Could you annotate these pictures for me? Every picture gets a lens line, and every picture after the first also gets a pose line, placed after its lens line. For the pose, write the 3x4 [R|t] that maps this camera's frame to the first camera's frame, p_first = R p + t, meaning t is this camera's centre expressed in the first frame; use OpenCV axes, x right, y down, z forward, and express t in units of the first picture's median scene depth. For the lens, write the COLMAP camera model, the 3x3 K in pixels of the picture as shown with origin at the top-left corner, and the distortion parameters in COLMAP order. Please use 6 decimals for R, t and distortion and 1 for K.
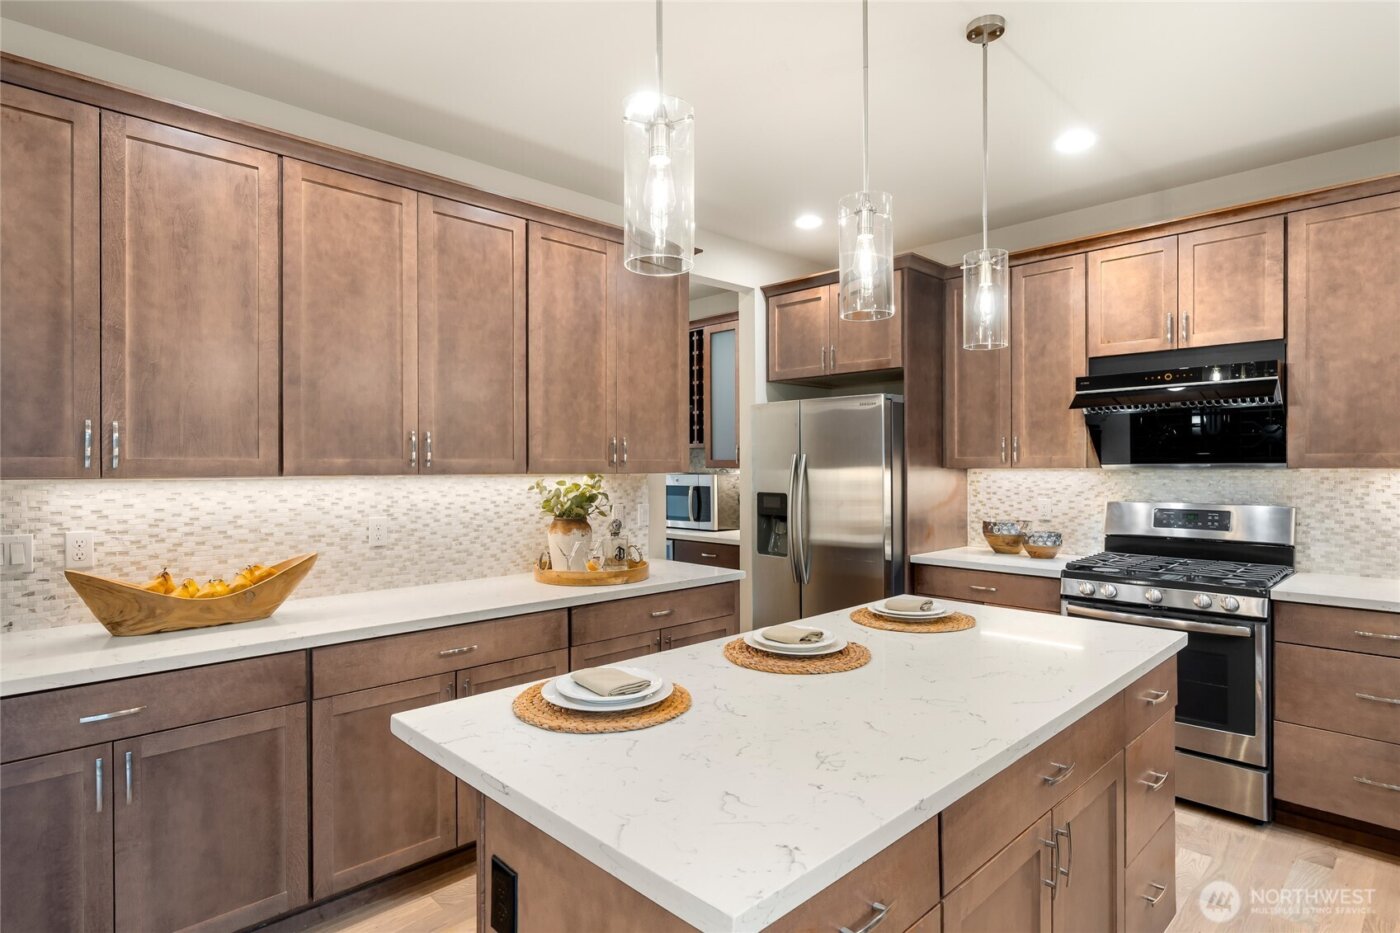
lens RADIAL K [[742.5, 0, 700.0], [0, 742.5, 466.5], [0, 0, 1]] dist [-0.005303, -0.000727]
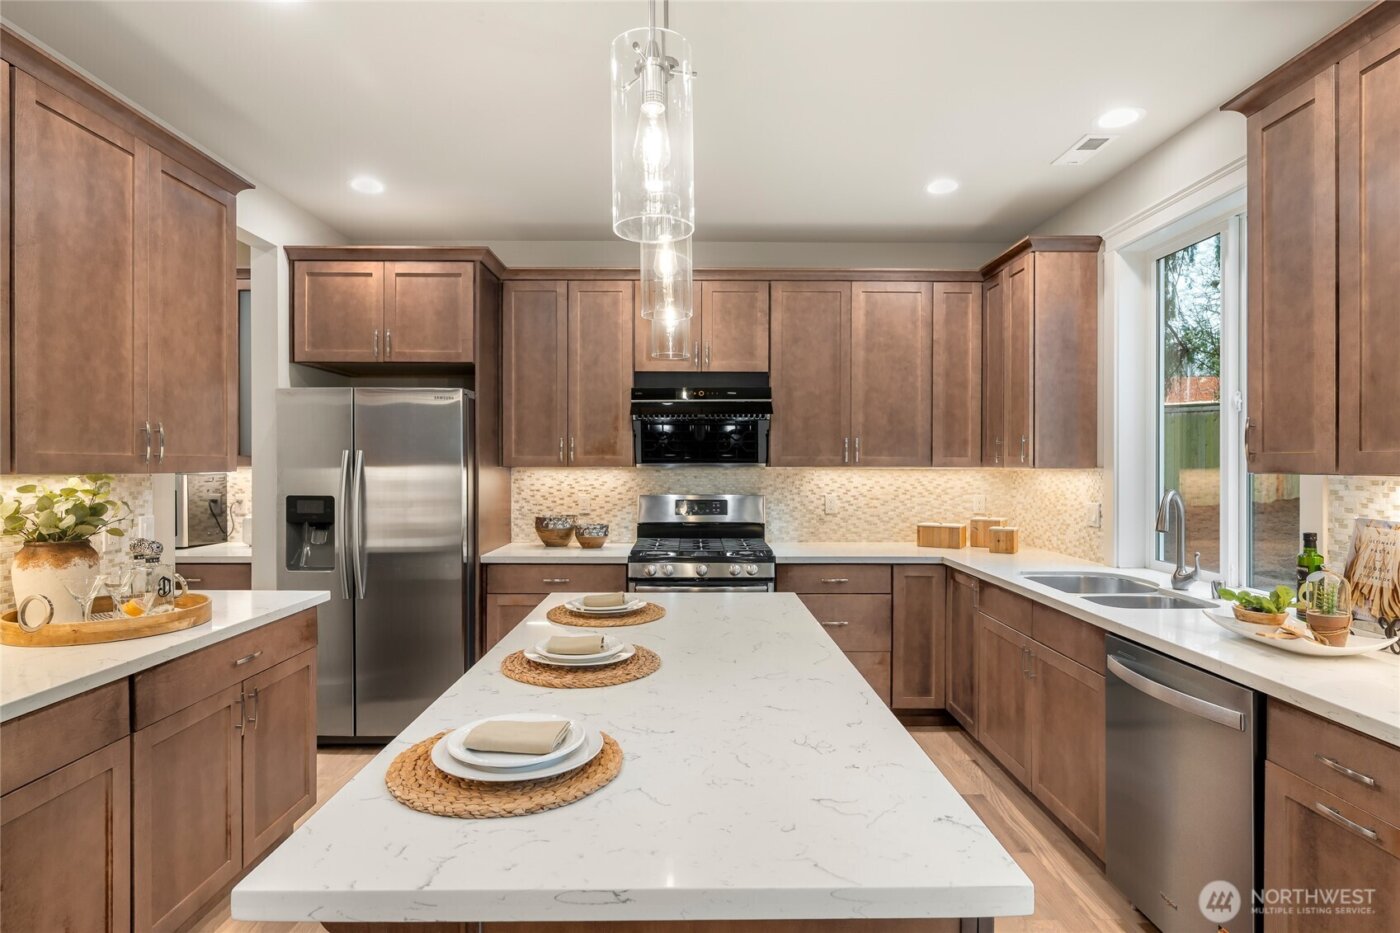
lens RADIAL K [[729.2, 0, 700.0], [0, 729.2, 466.5], [0, 0, 1]] dist [-0.003046, -0.000110]
pose [[0.690042, 0.001627, 0.723768, -0.244904], [-0.002512, 0.999997, 0.000148, 0.001459], [-0.723765, -0.001920, 0.690044, 0.146143]]
